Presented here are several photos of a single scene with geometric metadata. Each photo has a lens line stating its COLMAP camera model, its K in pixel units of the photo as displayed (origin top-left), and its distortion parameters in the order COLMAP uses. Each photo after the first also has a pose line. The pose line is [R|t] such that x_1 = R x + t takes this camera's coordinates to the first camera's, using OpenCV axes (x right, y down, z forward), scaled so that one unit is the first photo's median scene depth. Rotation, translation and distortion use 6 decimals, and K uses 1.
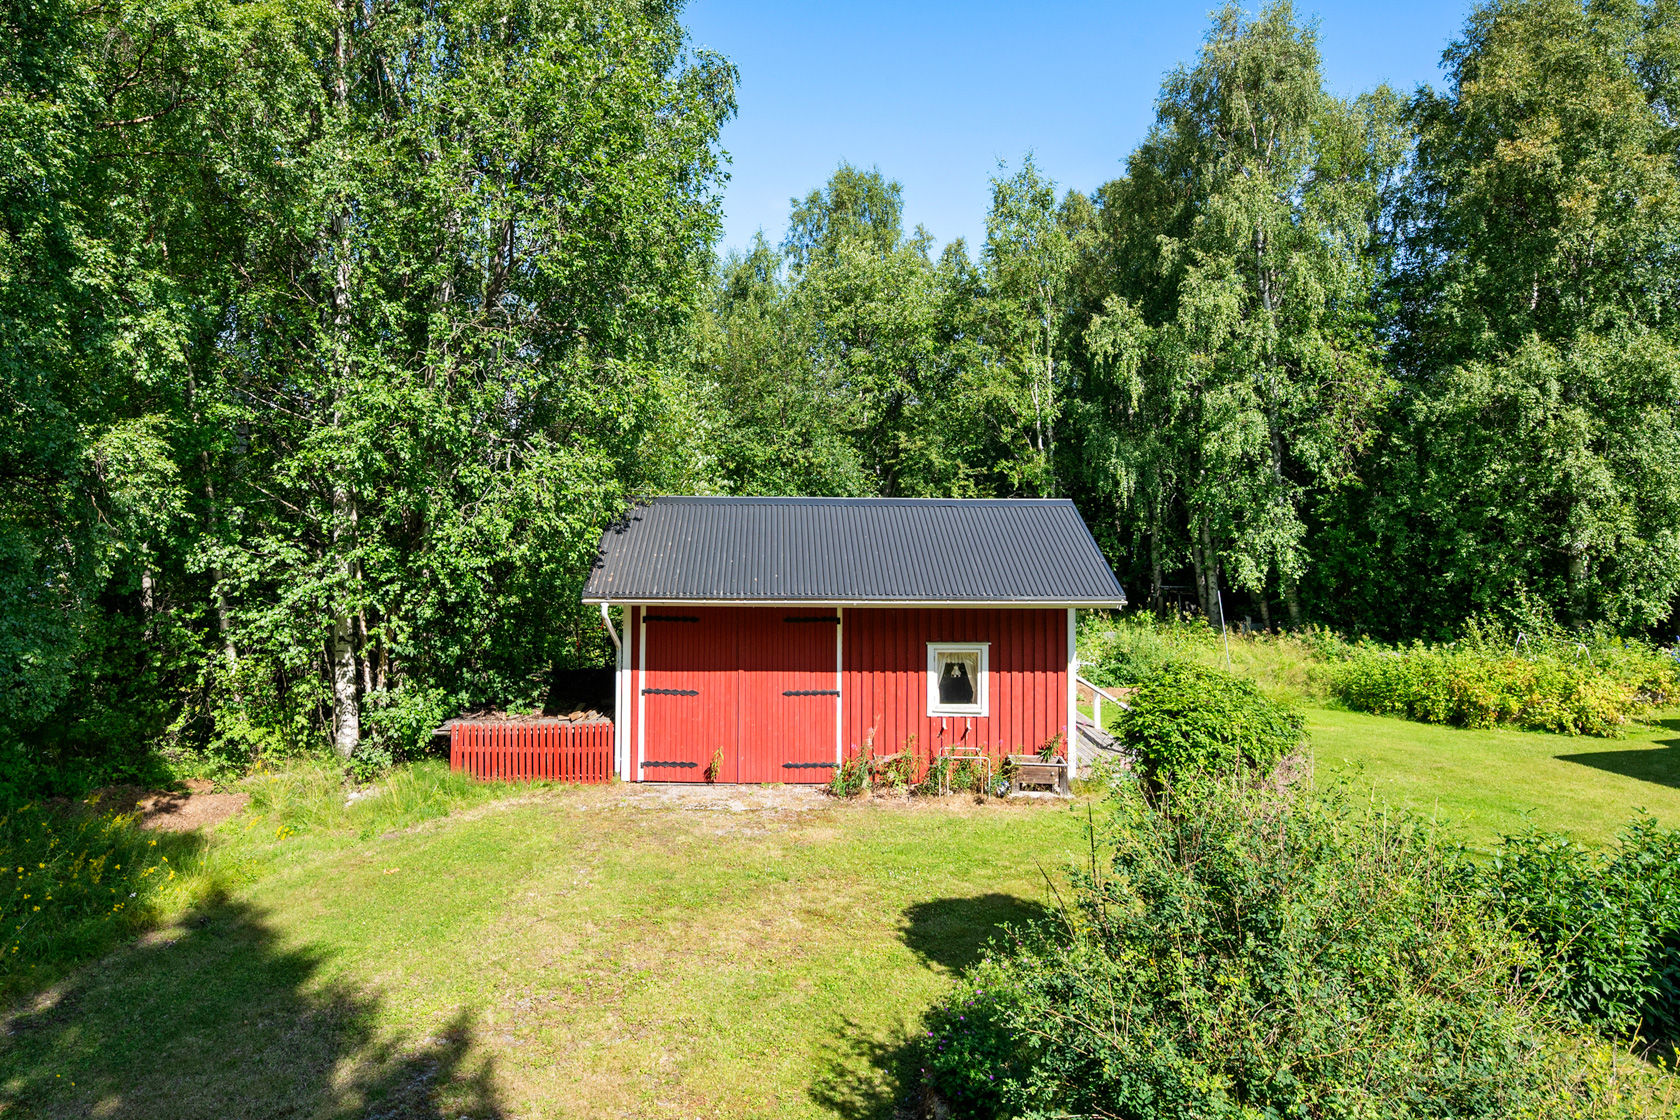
lens RADIAL K [[976.1, 0, 841.1], [0, 976.1, 493.0], [0, 0, 1]] dist [-0.001144, -0.000416]
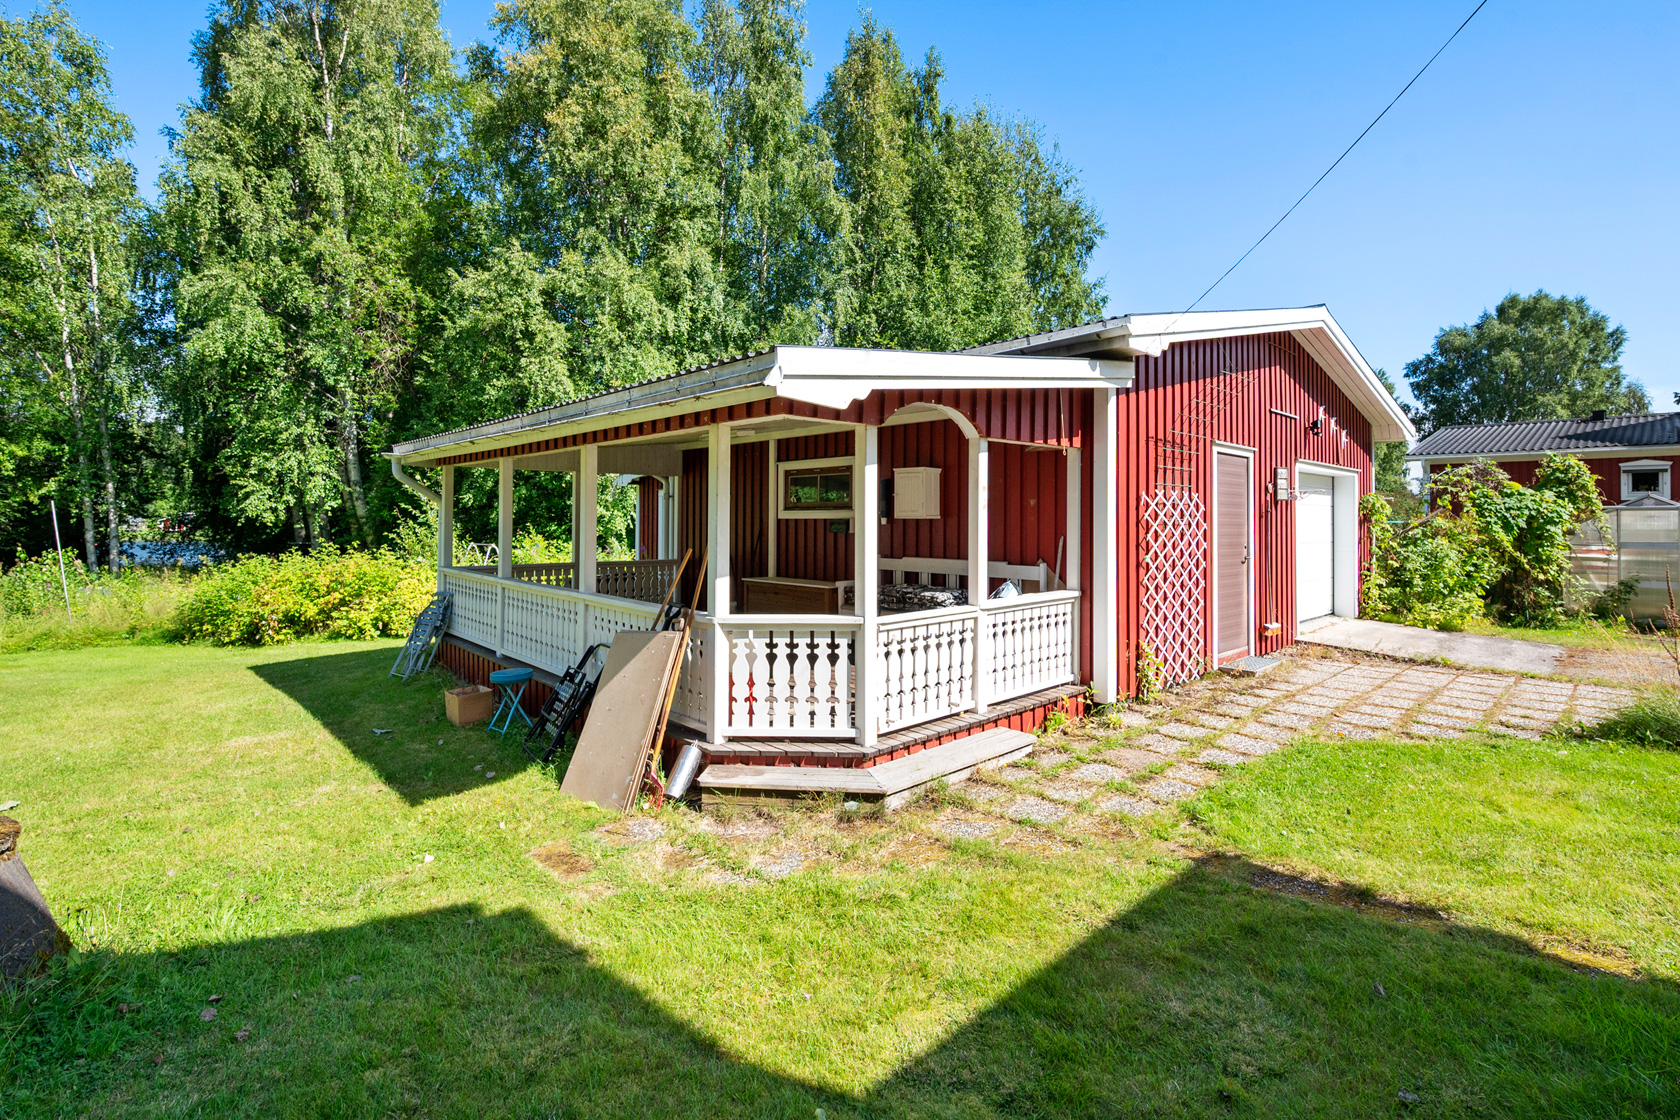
lens RADIAL K [[753.9, 0, 844.1], [0, 753.9, 511.5], [0, 0, 1]] dist [-0.000372, -0.000181]
pose [[0.799567, -0.001329, 0.600576, 0.551765], [0.000243, 0.999998, 0.001889, 0.113303], [-0.600577, -0.001365, 0.799566, 0.213218]]
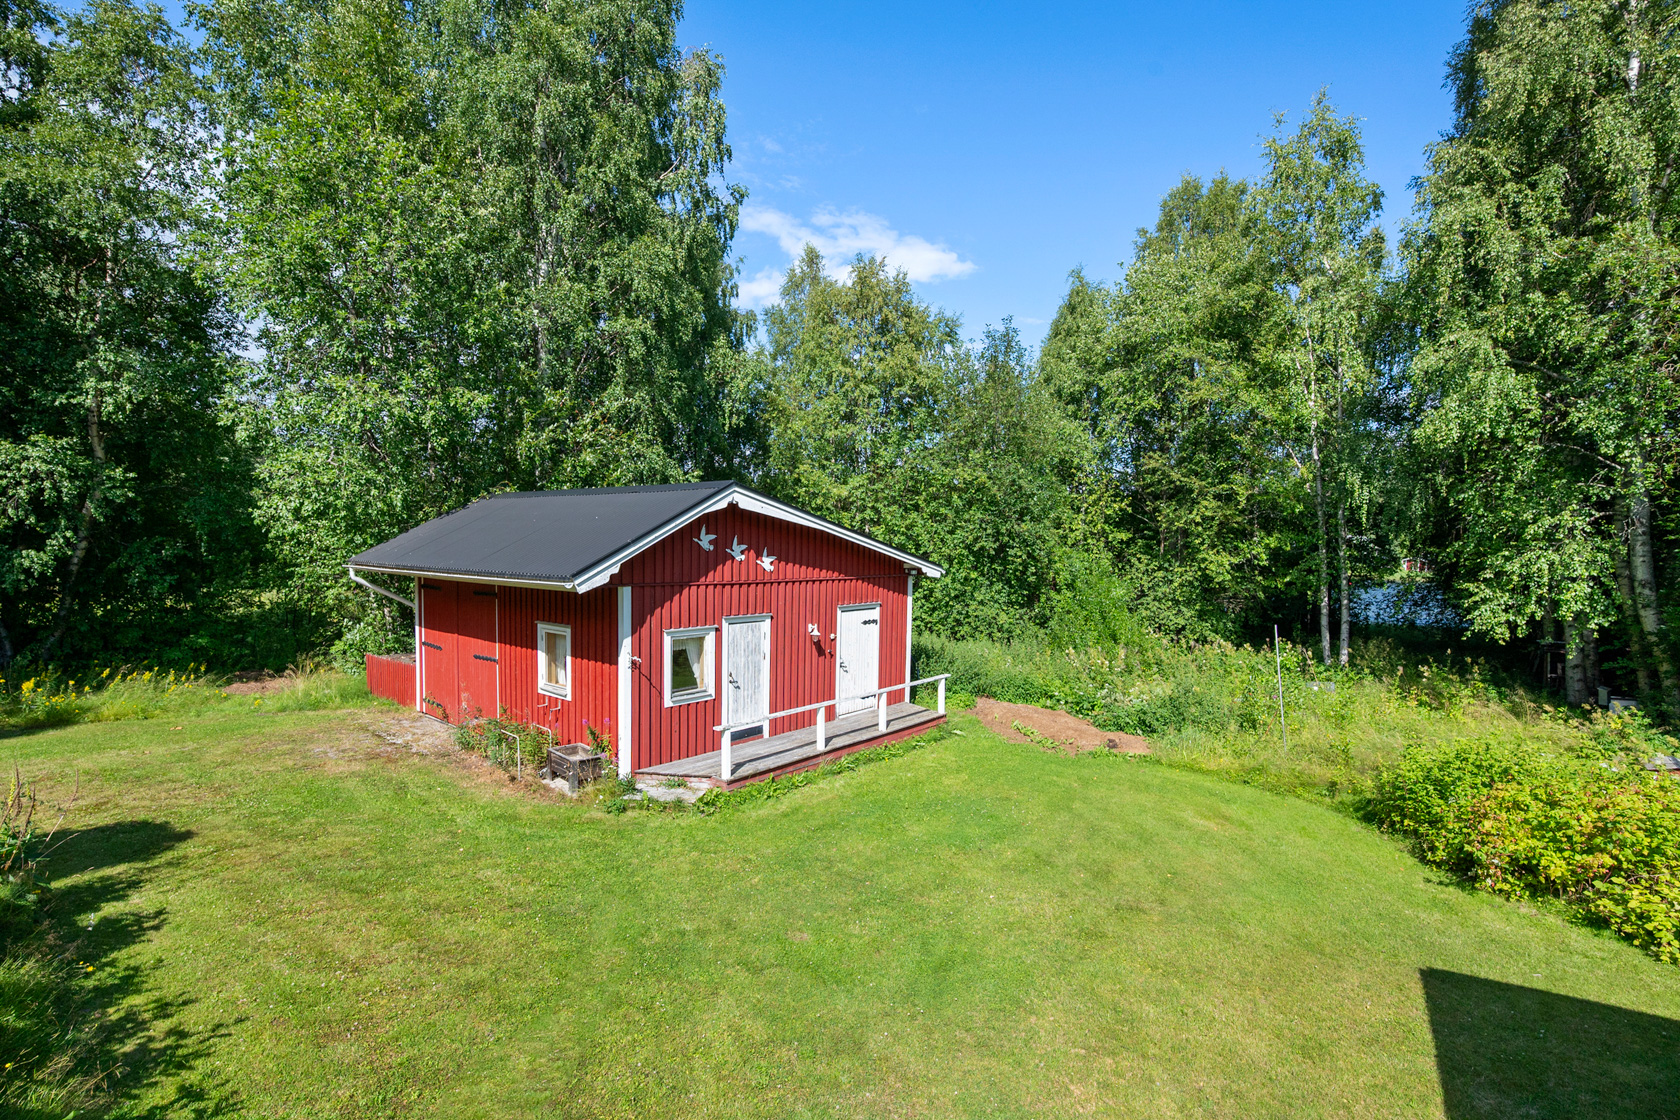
lens RADIAL K [[780.2, 0, 844.3], [0, 780.2, 583.3], [0, 0, 1]] dist [0.013936, -0.000562]
pose [[0.755834, 0.040763, -0.653493, 0.554798], [-0.005501, 0.998420, 0.055917, 0.041162], [0.654740, -0.038669, 0.754865, 0.373993]]
